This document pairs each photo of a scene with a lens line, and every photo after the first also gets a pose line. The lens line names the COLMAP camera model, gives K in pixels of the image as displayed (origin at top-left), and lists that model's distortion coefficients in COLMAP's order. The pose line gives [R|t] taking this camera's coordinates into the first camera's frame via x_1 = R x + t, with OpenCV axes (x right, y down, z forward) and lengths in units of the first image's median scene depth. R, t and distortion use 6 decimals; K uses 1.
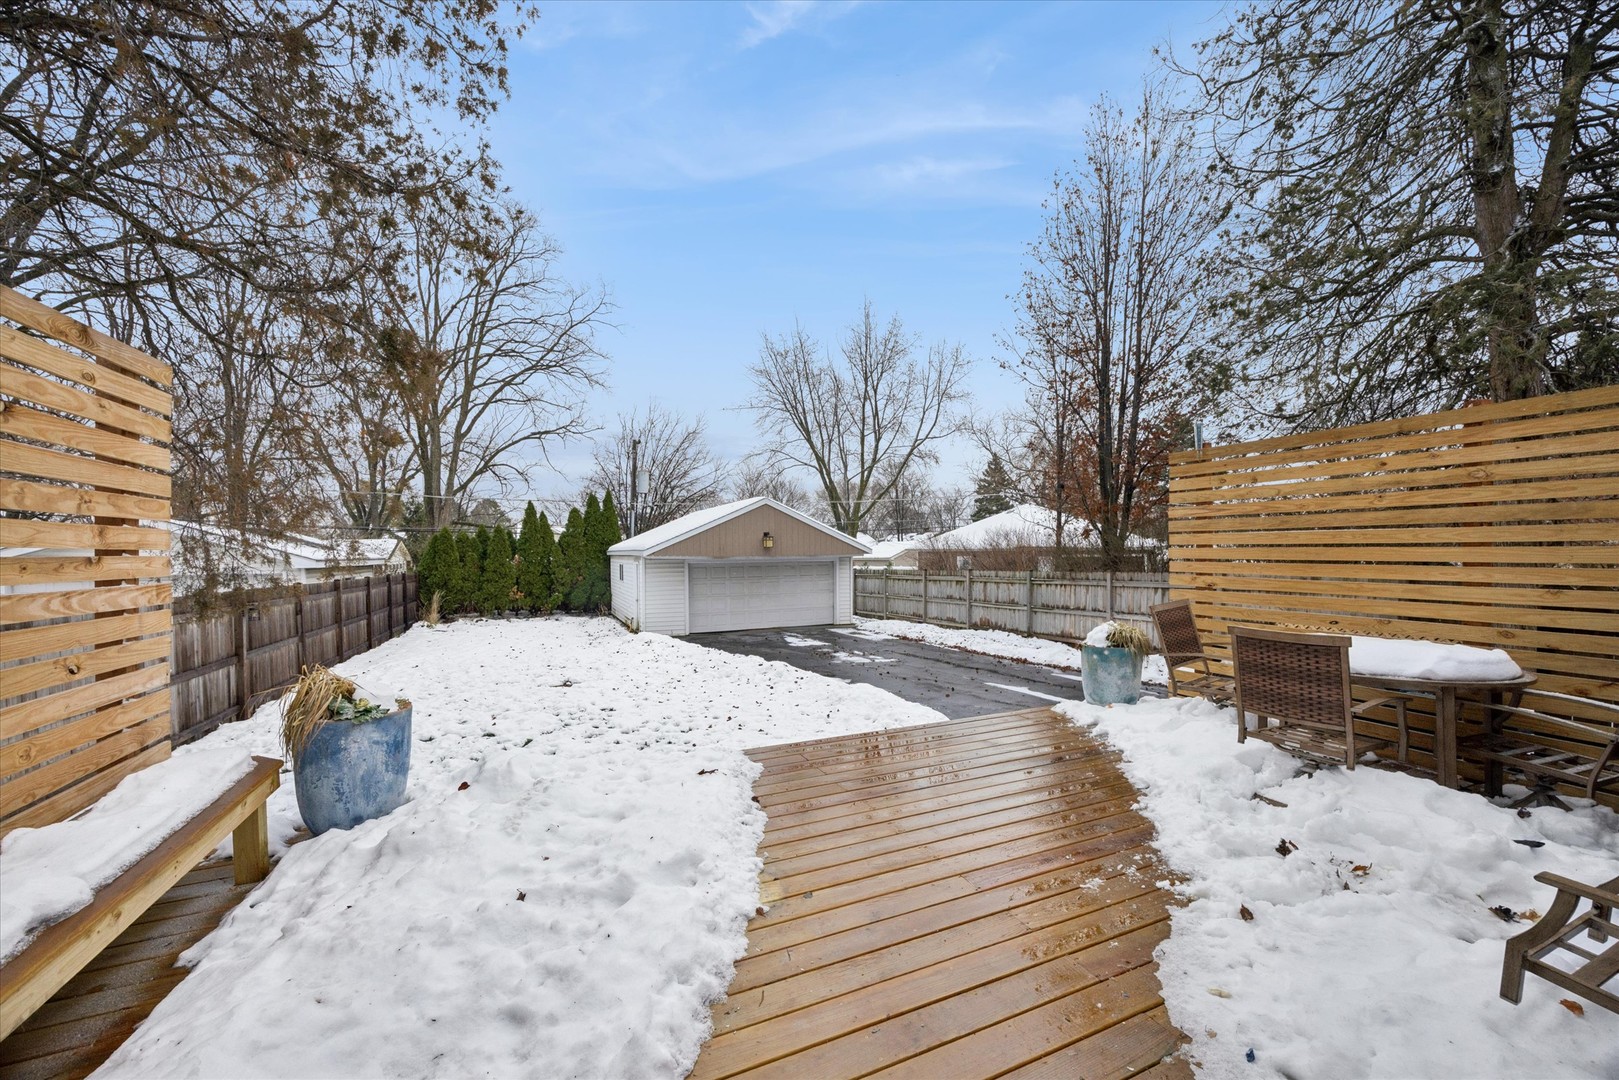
lens RADIAL K [[614.7, 0, 805.0], [0, 614.7, 554.6], [0, 0, 1]] dist [-0.008524, -0.000063]
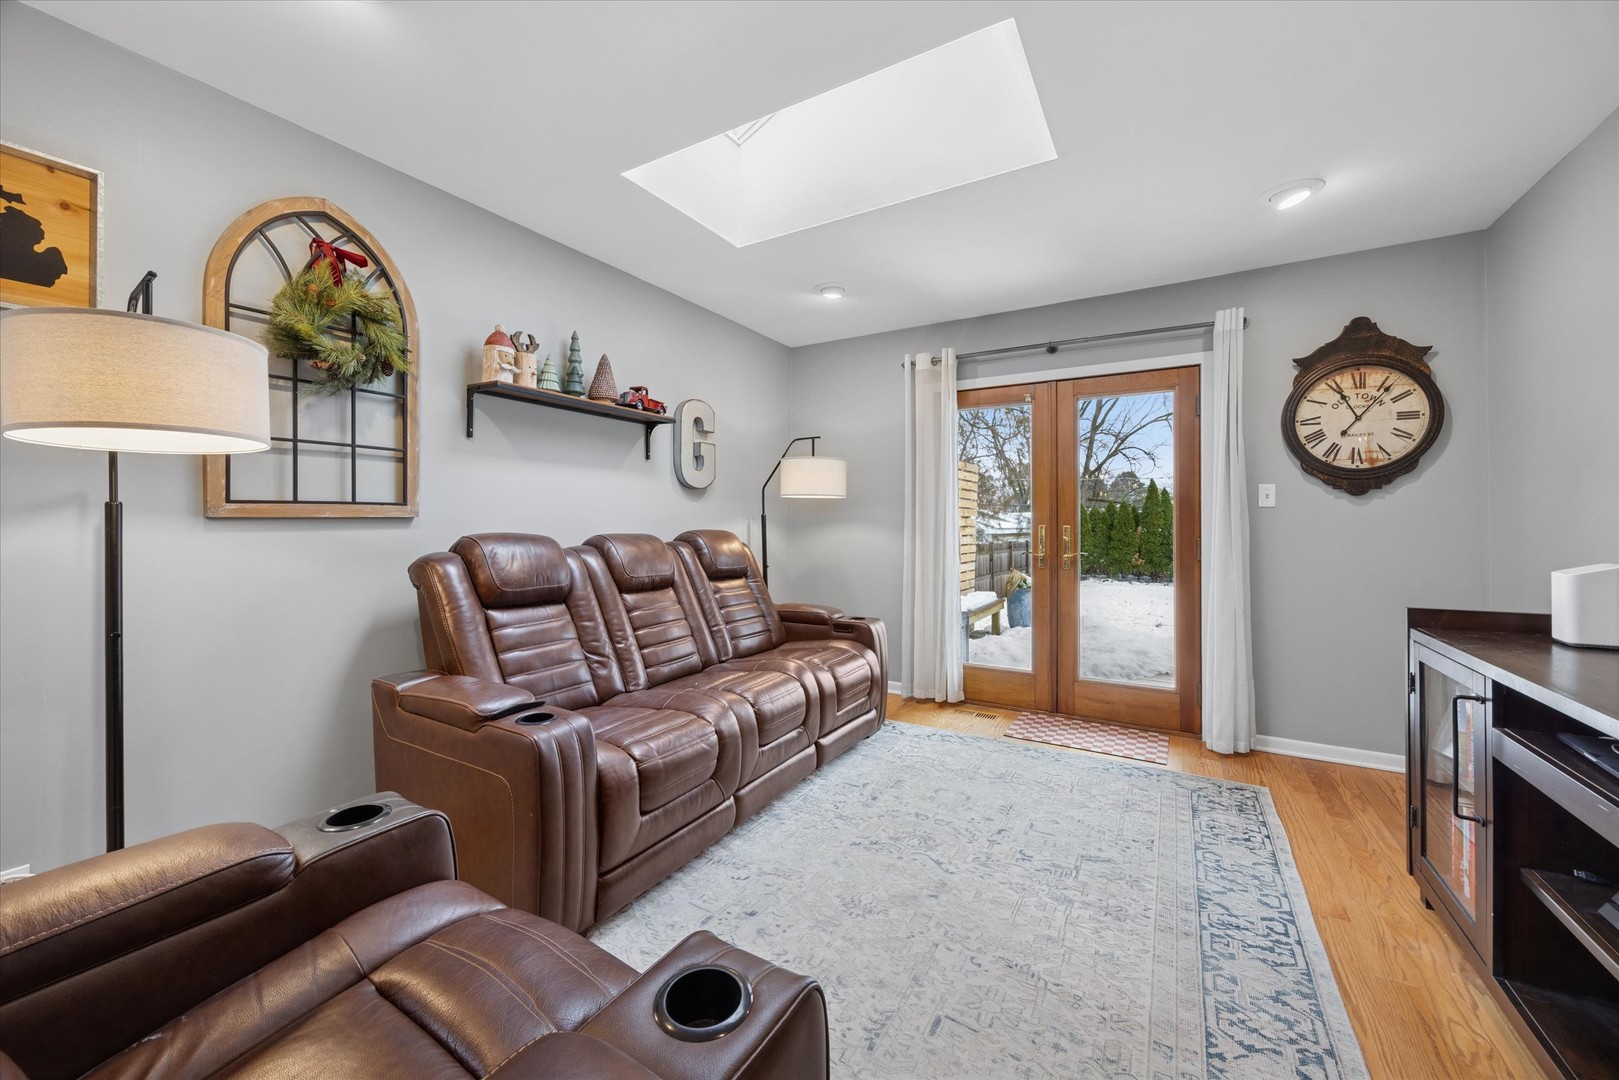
lens RADIAL K [[614.7, 0, 796.6], [0, 614.7, 530.7], [0, 0, 1]] dist [-0.008524, -0.000063]
pose [[0.560011, 0.022380, -0.828183, 0.121772], [-0.013420, 0.999749, 0.017942, -0.004326], [0.828376, 0.001067, 0.560171, -0.176973]]
